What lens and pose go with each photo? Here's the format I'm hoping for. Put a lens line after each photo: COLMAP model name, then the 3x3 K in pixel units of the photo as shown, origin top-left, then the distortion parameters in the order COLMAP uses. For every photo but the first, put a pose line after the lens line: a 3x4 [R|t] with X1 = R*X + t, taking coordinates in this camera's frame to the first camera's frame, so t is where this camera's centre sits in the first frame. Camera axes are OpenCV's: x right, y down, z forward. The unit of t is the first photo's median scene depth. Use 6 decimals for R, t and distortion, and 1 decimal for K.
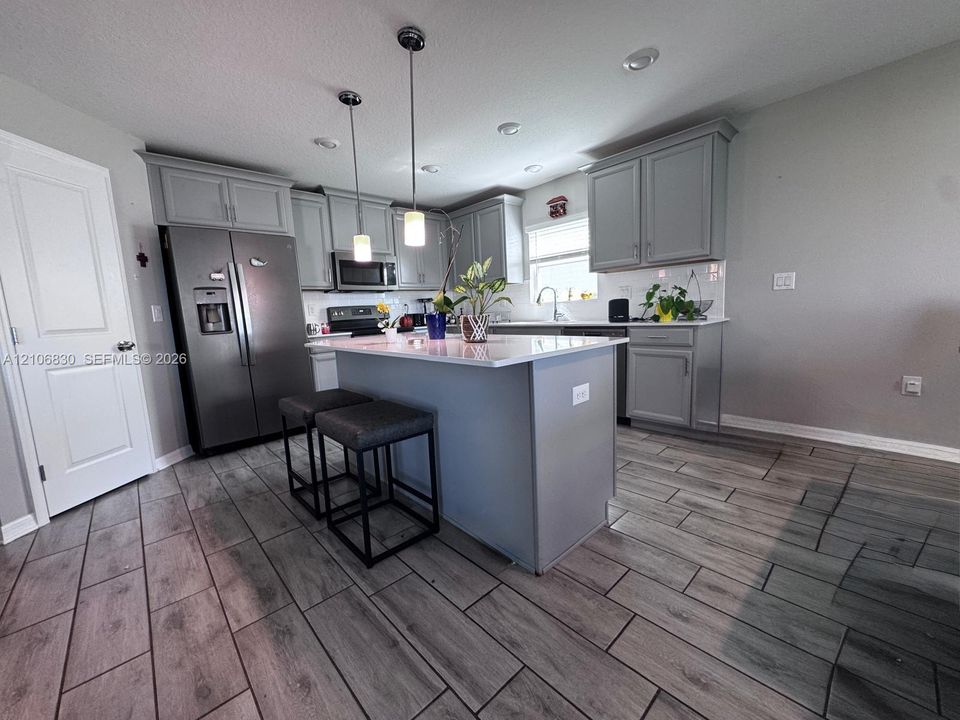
lens RADIAL K [[379.9, 0, 470.9], [0, 379.9, 363.6], [0, 0, 1]] dist [-0.001184, -0.000257]
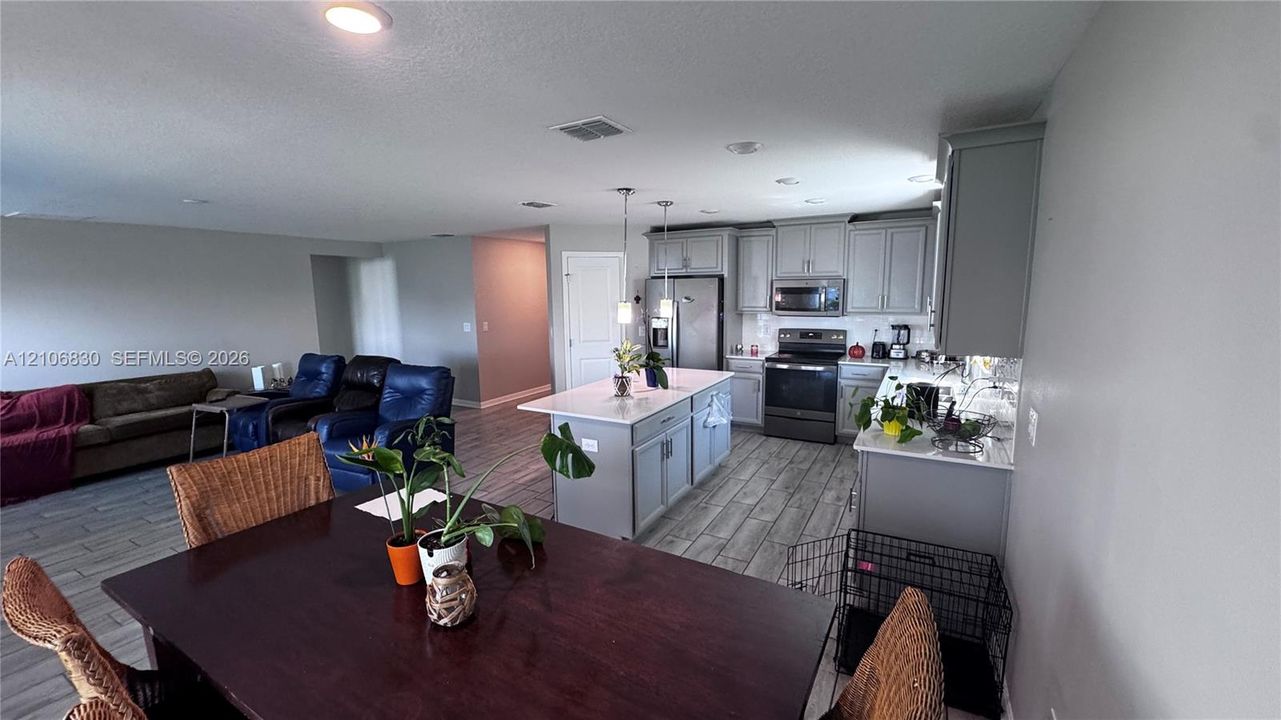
lens RADIAL K [[503.5, 0, 641.1], [0, 503.5, 358.6], [0, 0, 1]] dist [-0.001881, 0.000907]
pose [[0.312483, 0.174693, -0.933722, 1.094335], [-0.128575, 0.981677, 0.140636, -0.285852], [0.941182, 0.076107, 0.329219, 0.257775]]
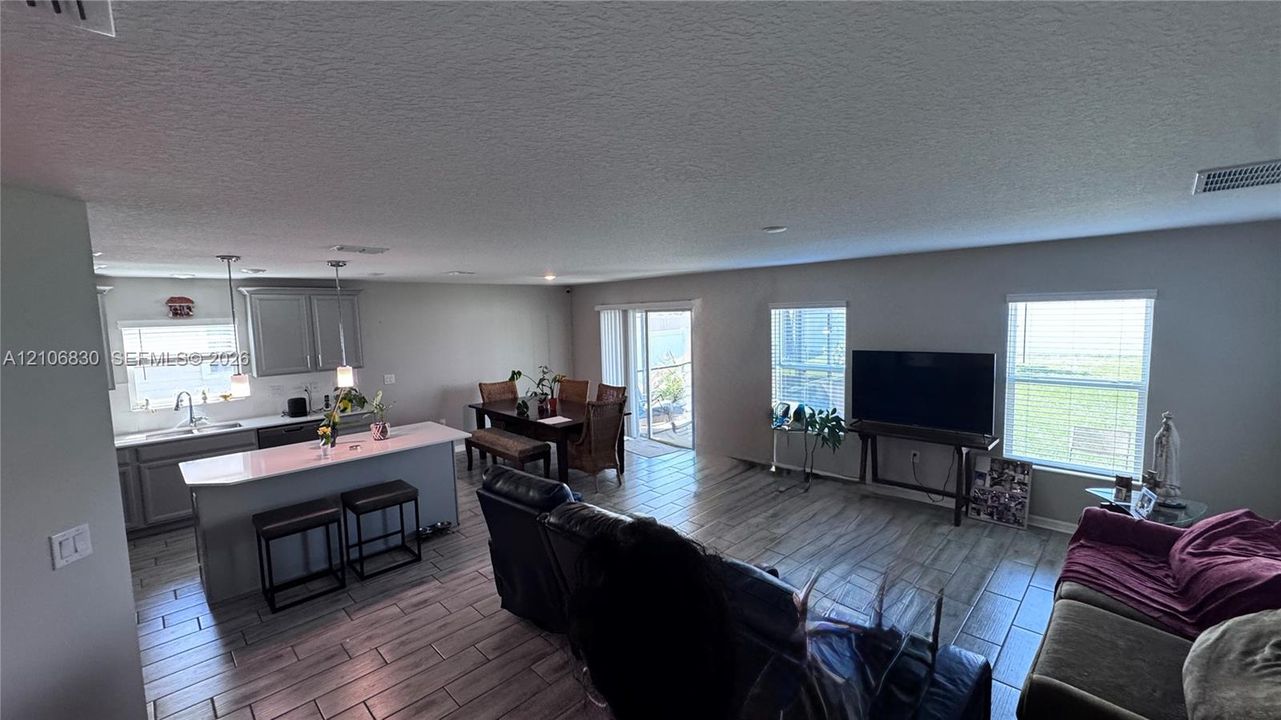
lens RADIAL K [[503.5, 0, 647.9], [0, 503.5, 358.2], [0, 0, 1]] dist [-0.001881, 0.000907]
pose [[-0.041839, -0.038926, 0.998366, -1.428053], [0.164962, 0.985258, 0.045328, -0.203010], [-0.985412, 0.166589, -0.034801, -0.109880]]
